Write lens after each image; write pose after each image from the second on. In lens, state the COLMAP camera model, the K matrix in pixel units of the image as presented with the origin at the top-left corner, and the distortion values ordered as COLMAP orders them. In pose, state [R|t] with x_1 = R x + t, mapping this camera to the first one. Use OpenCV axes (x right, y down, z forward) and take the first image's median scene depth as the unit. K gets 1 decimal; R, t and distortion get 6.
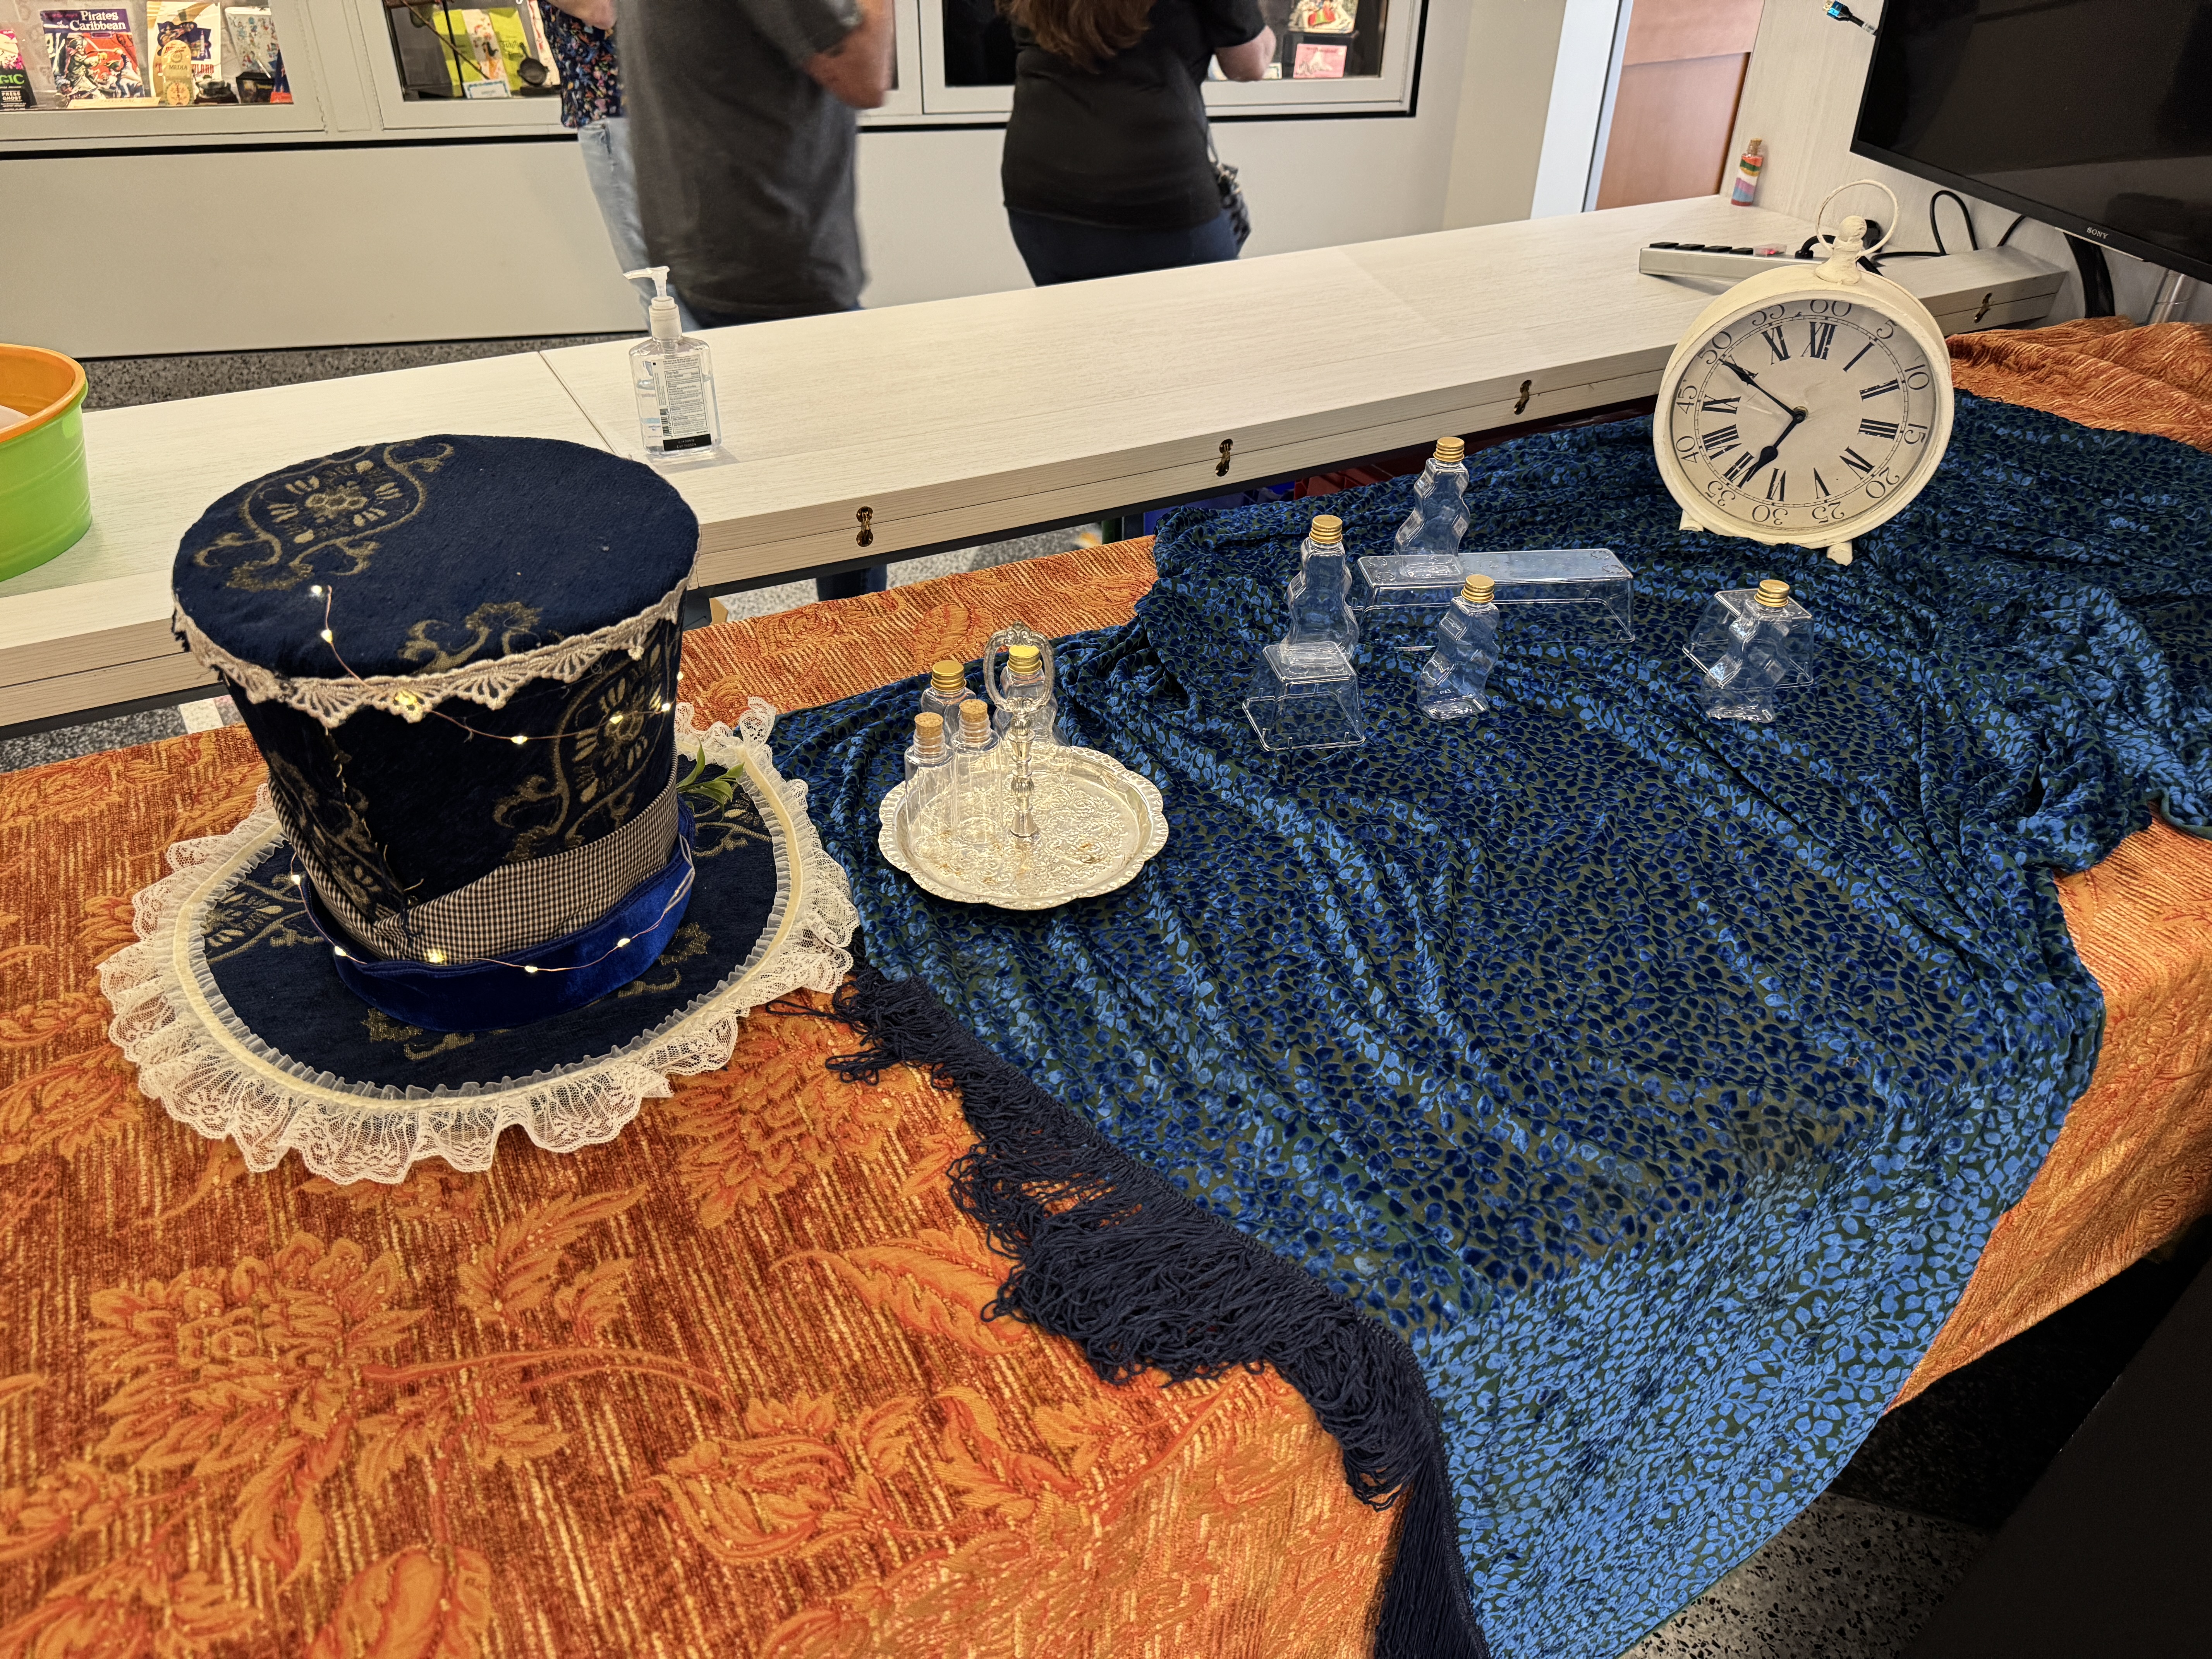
lens RADIAL K [[1559.5, 0, 1114.6], [0, 1559.5, 839.8], [0, 0, 1]] dist [0.024641, -0.028105]
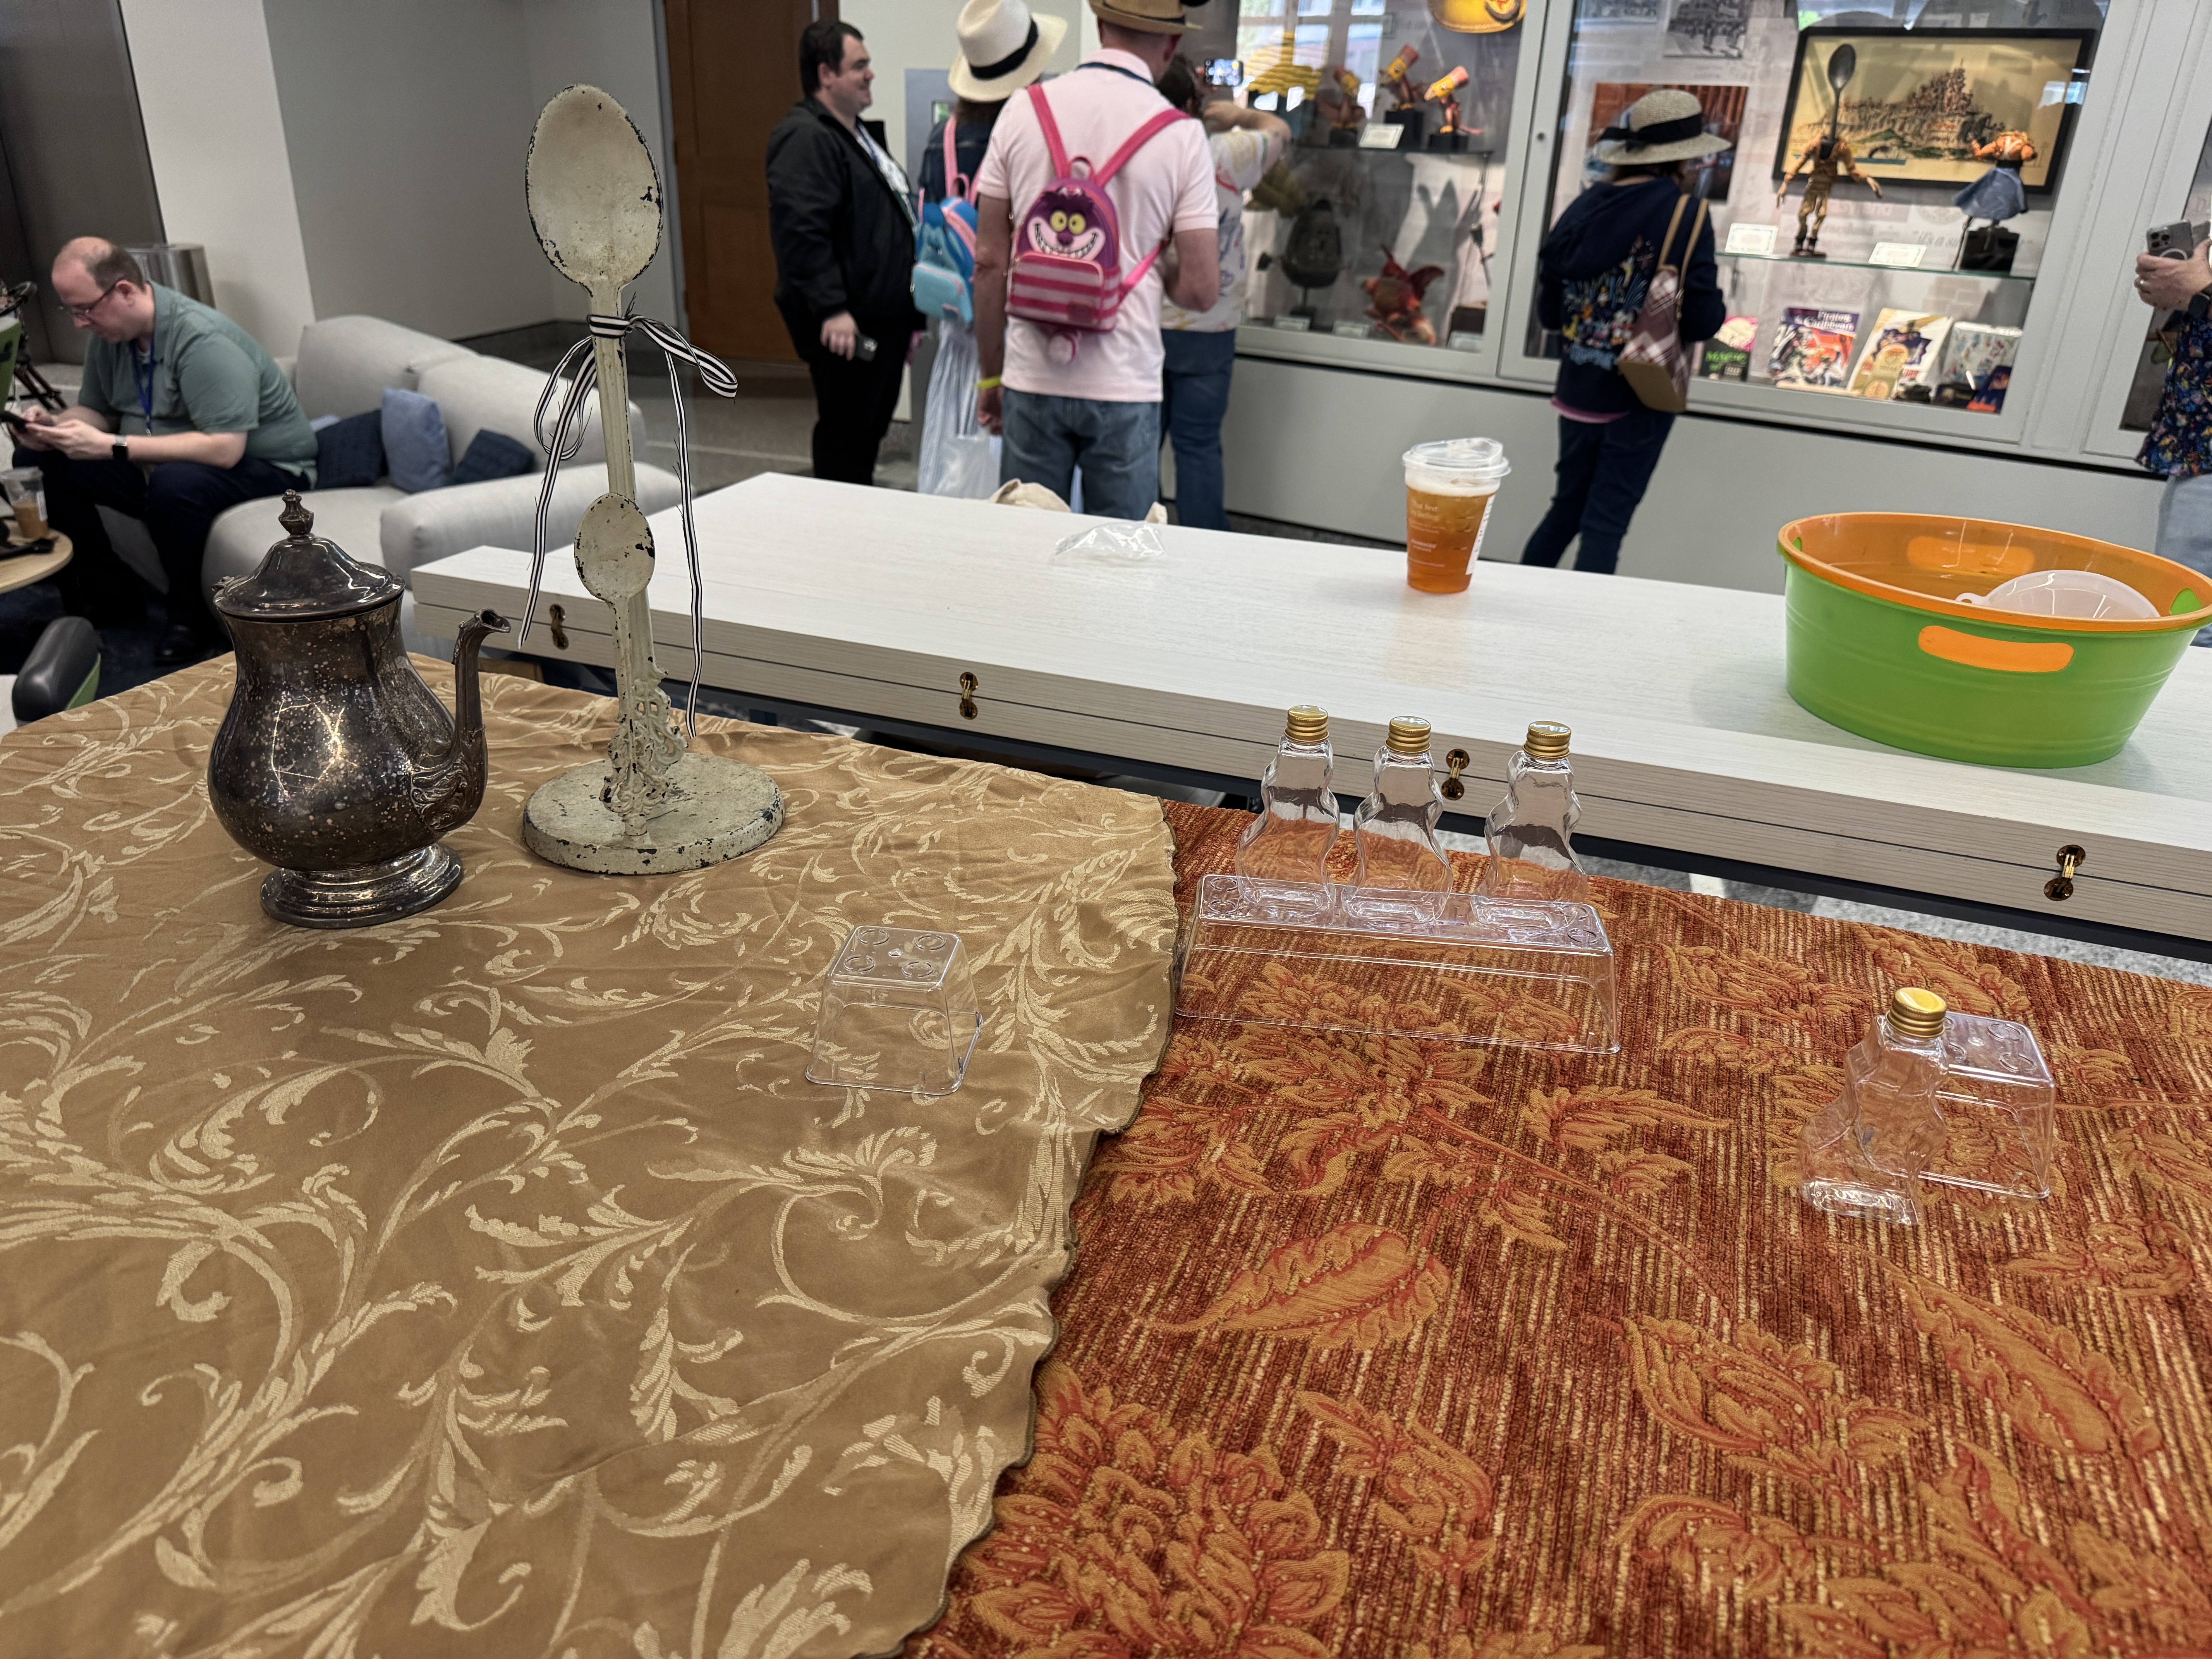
lens RADIAL K [[1559.5, 0, 1117.3], [0, 1559.5, 835.7], [0, 0, 1]] dist [0.024641, -0.028105]
pose [[0.660988, 0.324026, -0.676832, -0.401421], [-0.449044, 0.893445, -0.010805, 0.106997], [0.601211, 0.311069, 0.736058, 0.028727]]
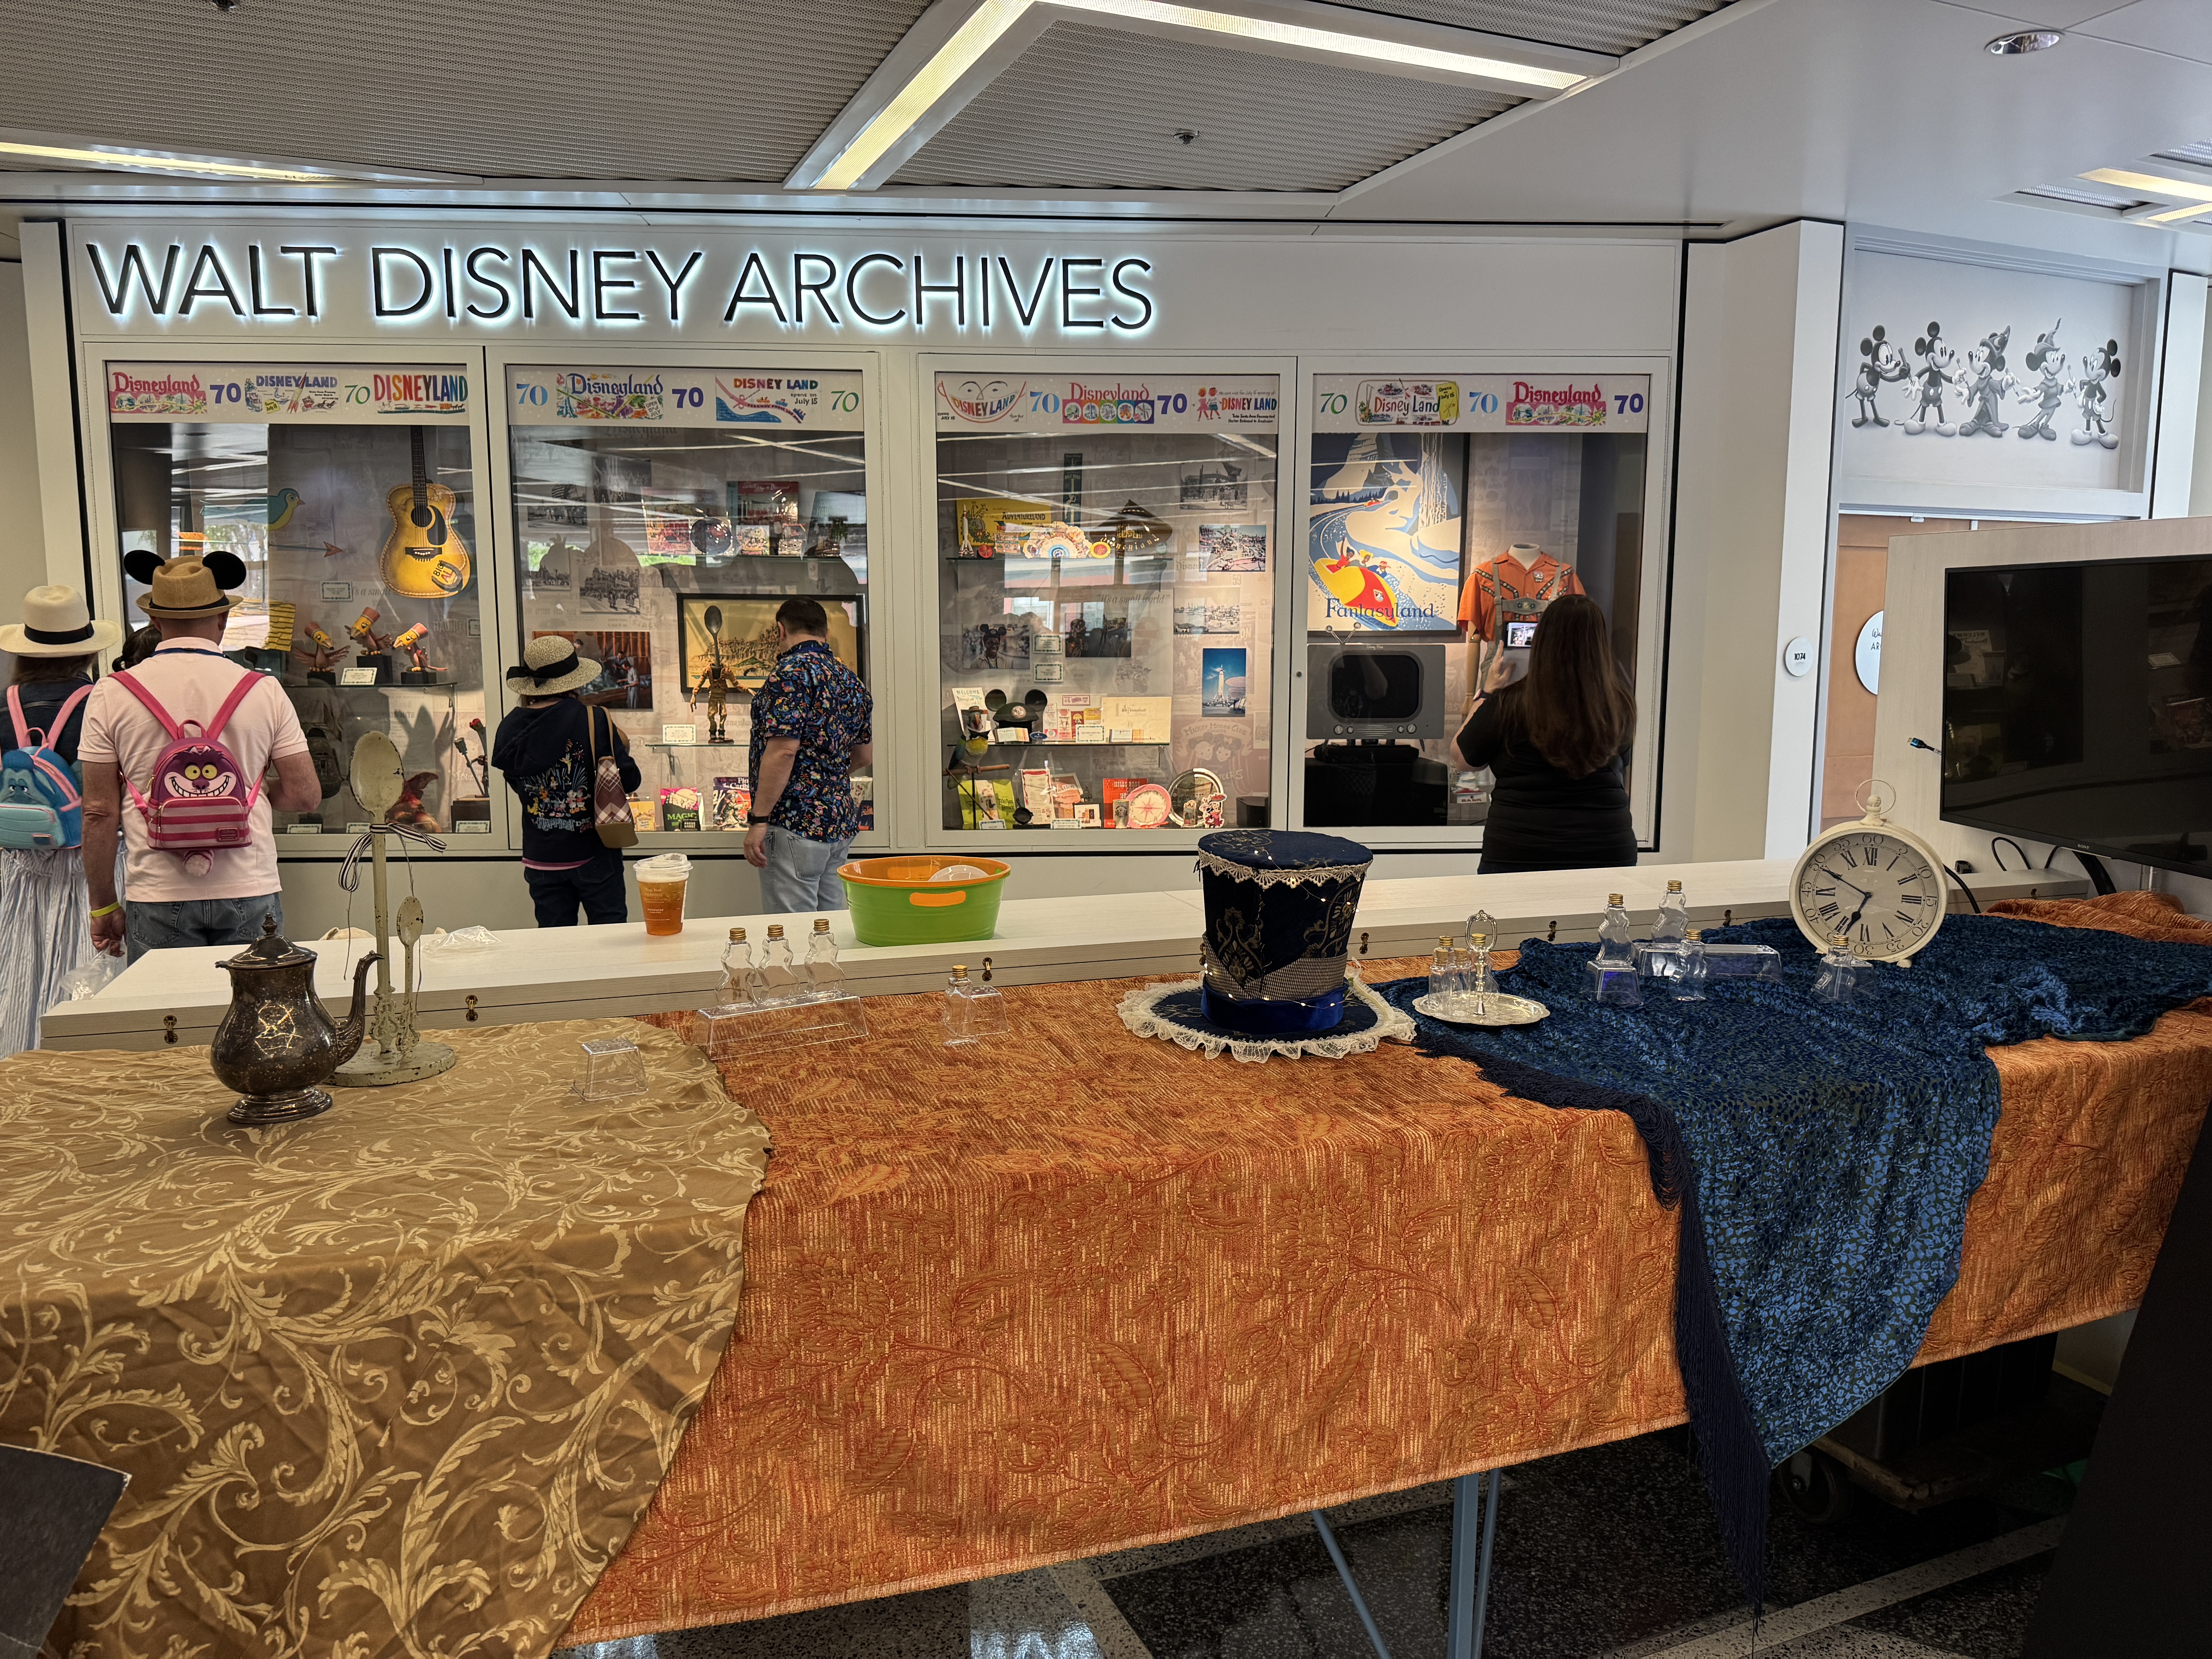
lens RADIAL K [[1559.5, 0, 1096.1], [0, 1559.5, 825.4], [0, 0, 1]] dist [0.024641, -0.028105]
pose [[0.984130, 0.005817, -0.177354, -0.147549], [-0.088207, 0.883272, -0.460489, 0.598561], [0.153973, 0.468824, 0.869768, -0.822142]]
